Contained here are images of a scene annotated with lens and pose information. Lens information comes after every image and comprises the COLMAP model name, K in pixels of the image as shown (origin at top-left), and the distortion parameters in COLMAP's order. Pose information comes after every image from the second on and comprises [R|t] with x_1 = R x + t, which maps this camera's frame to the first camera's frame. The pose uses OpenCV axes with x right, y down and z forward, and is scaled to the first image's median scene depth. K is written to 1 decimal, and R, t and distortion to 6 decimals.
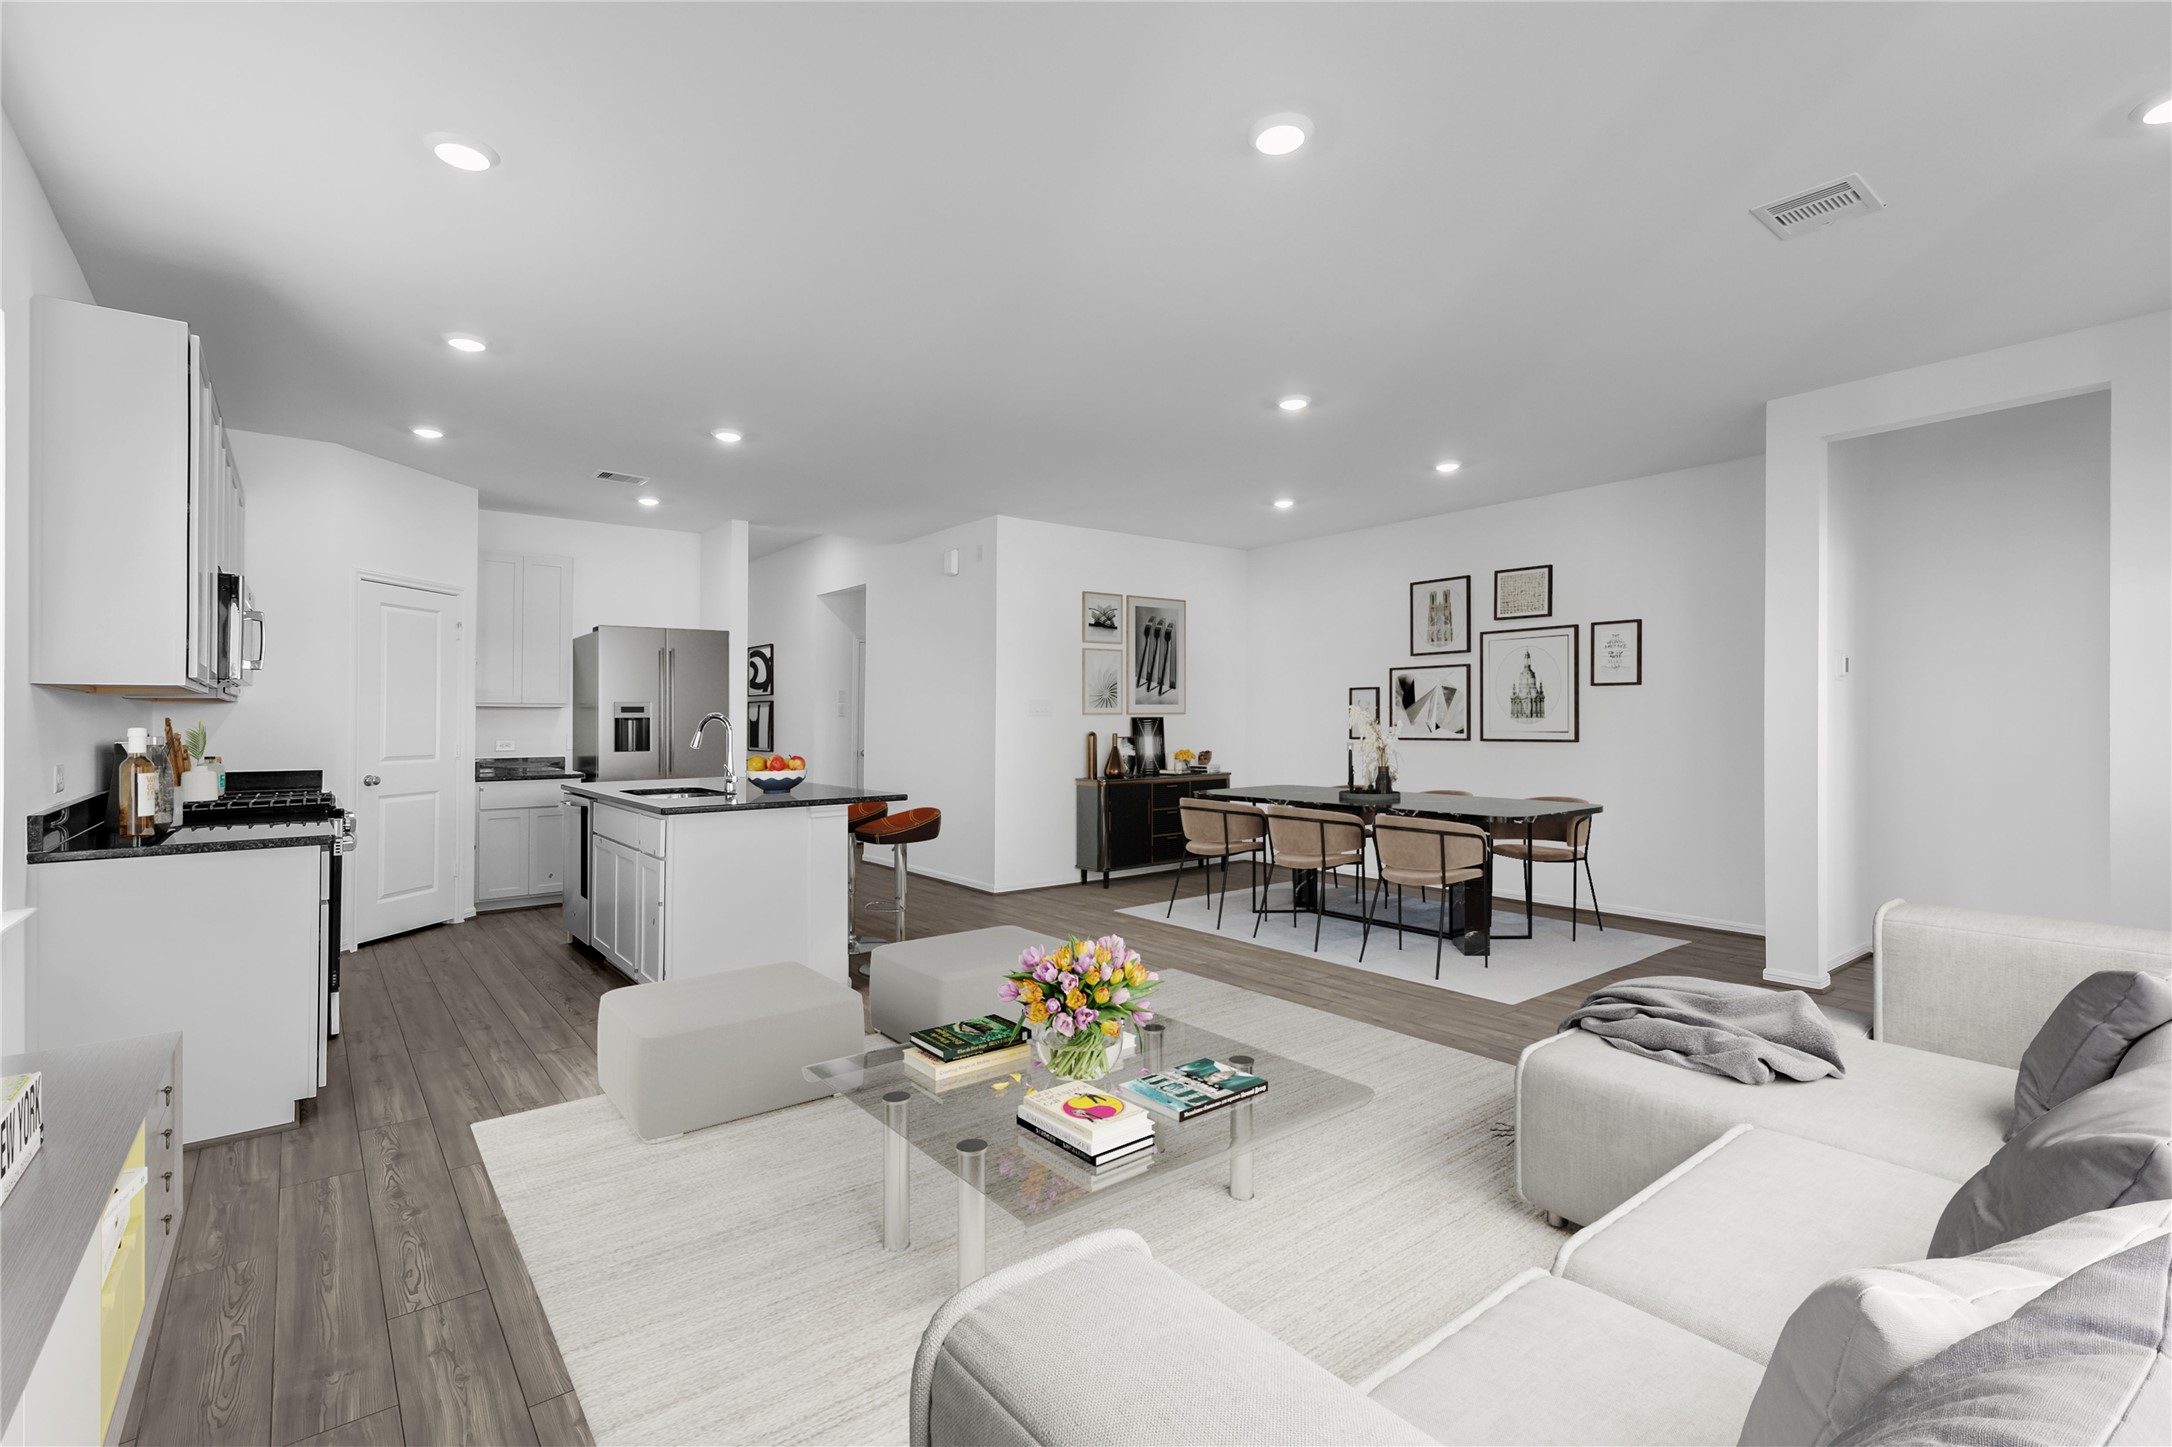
lens RADIAL K [[1004.2, 0, 1132.8], [0, 1004.2, 712.3], [0, 0, 1]] dist [-0.036222, -0.000009]
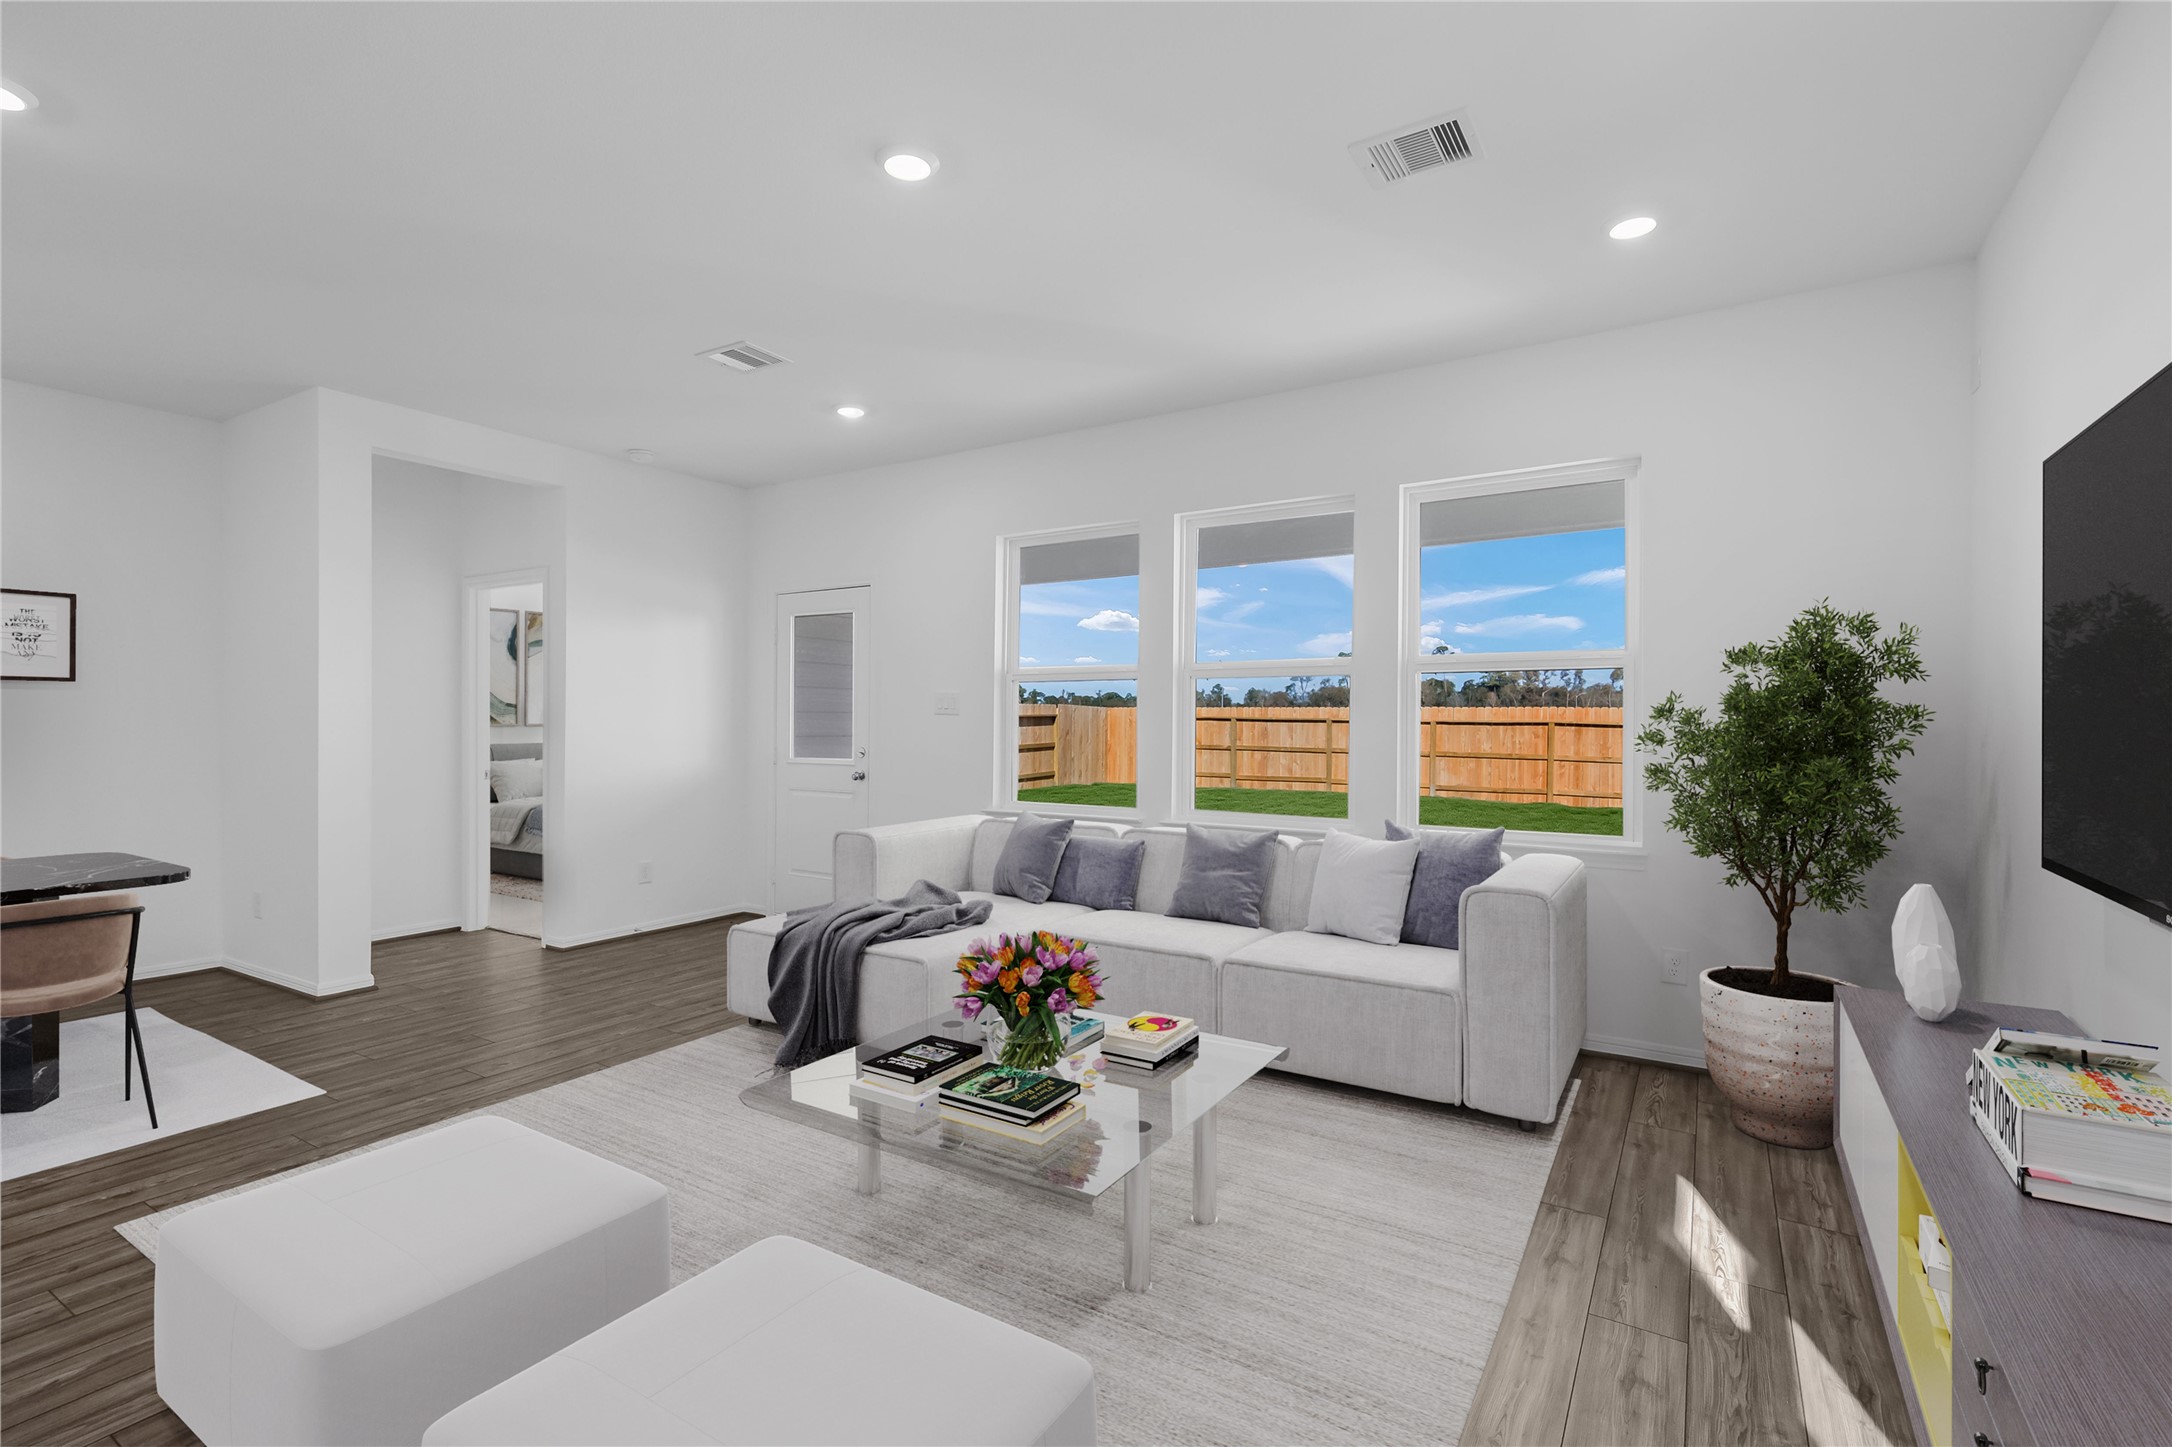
lens RADIAL K [[997.6, 0, 1086.0], [0, 997.6, 723.5], [0, 0, 1]] dist [-0.001391, -0.000088]
pose [[-0.319460, 0.000748, 0.947600, -0.441376], [-0.002677, 0.999995, -0.001691, 0.002848], [-0.947596, -0.003077, -0.319456, 0.533204]]
